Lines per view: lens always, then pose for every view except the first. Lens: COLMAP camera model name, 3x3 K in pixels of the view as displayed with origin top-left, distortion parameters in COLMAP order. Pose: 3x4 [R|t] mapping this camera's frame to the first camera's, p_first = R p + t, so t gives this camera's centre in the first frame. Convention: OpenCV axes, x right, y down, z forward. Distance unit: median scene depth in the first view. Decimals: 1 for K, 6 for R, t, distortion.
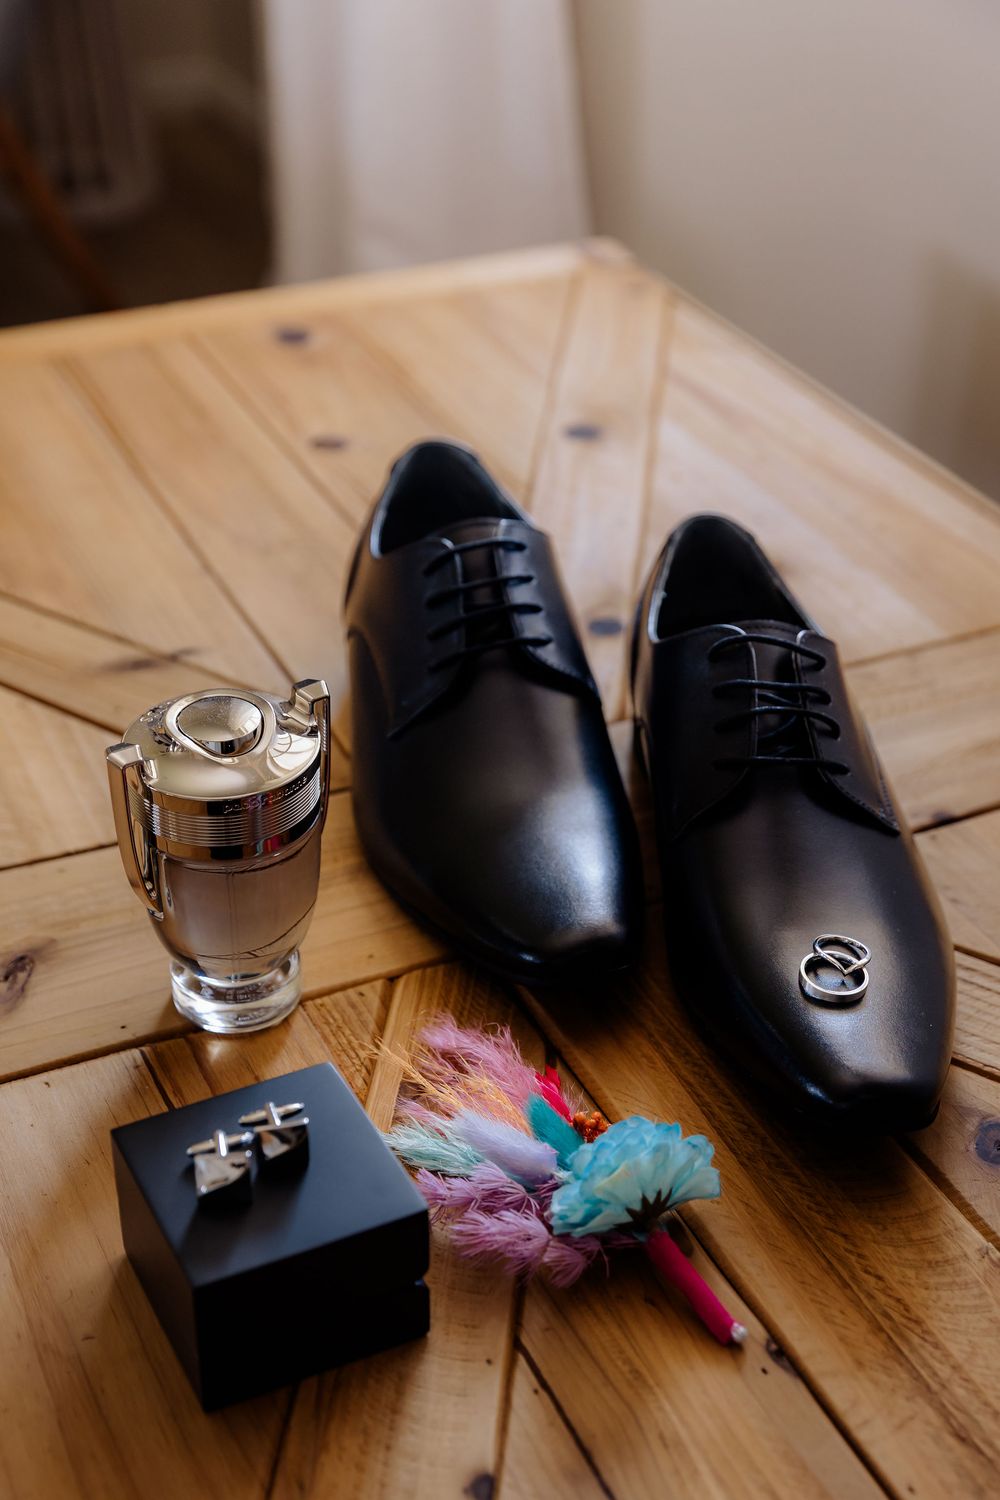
lens RADIAL K [[2050.1, 0, 500.0], [0, 2050.1, 750.0], [0, 0, 1]] dist [-0.011326, -0.039240]
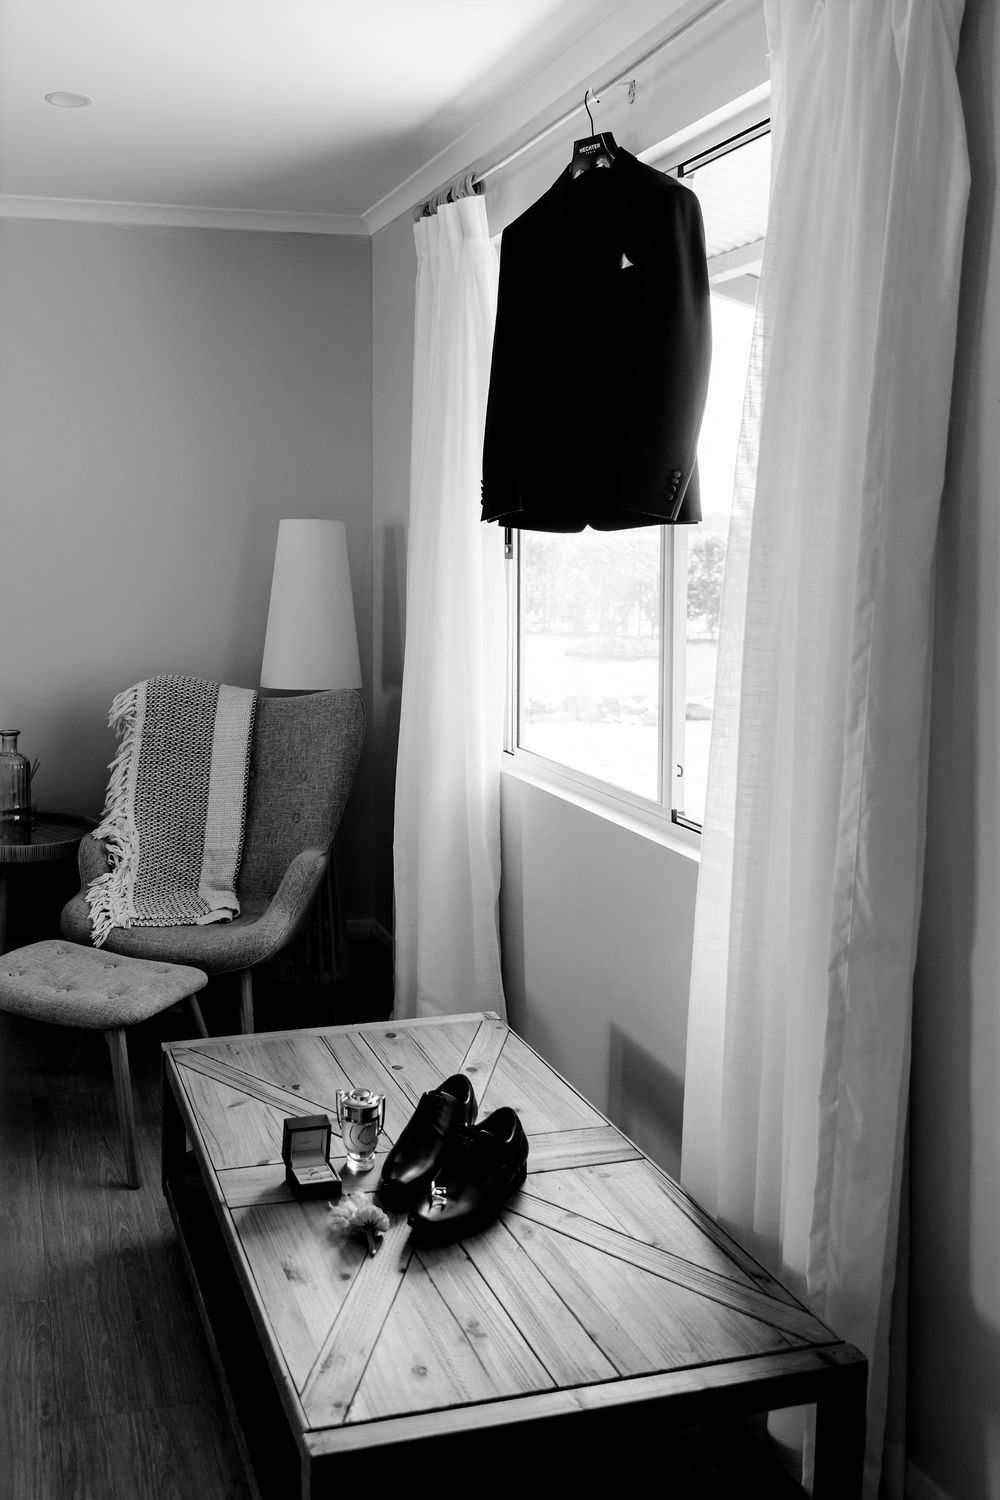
lens RADIAL K [[1714.6, 0, 500.0], [0, 1714.6, 750.0], [0, 0, 1]] dist [-0.002264, -0.001615]
pose [[0.996162, 0.058093, -0.065469, 0.354054], [-0.077600, 0.932175, -0.353592, 0.514626], [0.040487, 0.357316, 0.933106, -2.678472]]
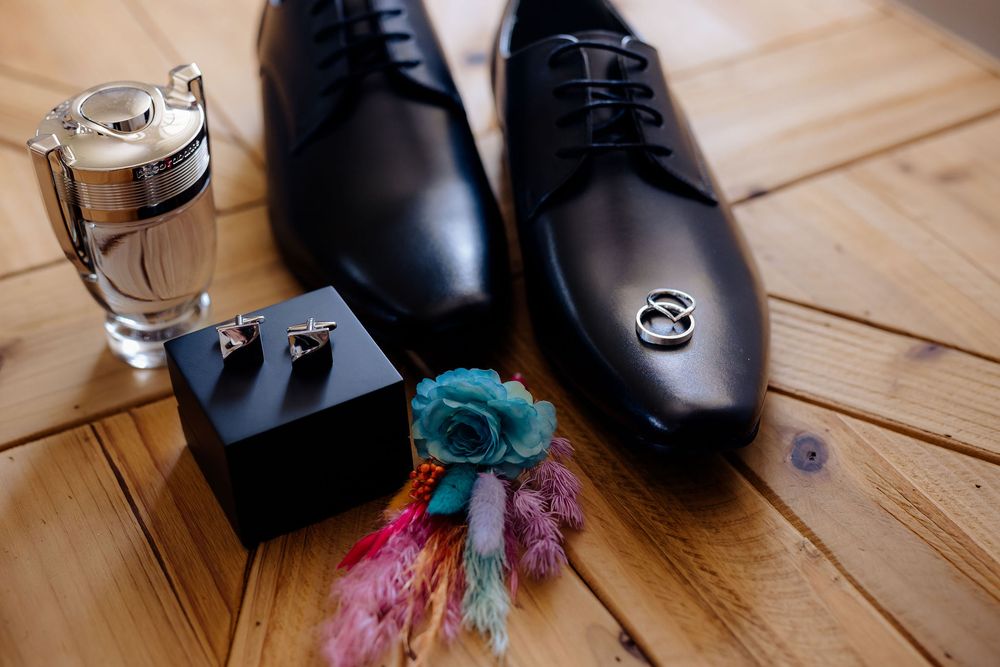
lens RADIAL K [[1481.2, 0, 496.4], [0, 1481.2, 308.9], [0, 0, 1]] dist [-0.008570, 0.036197]
pose [[0.997629, -0.065734, 0.020362, 0.045589], [0.063951, 0.994868, 0.078415, 0.026677], [-0.025412, -0.076927, 0.996713, 0.140655]]
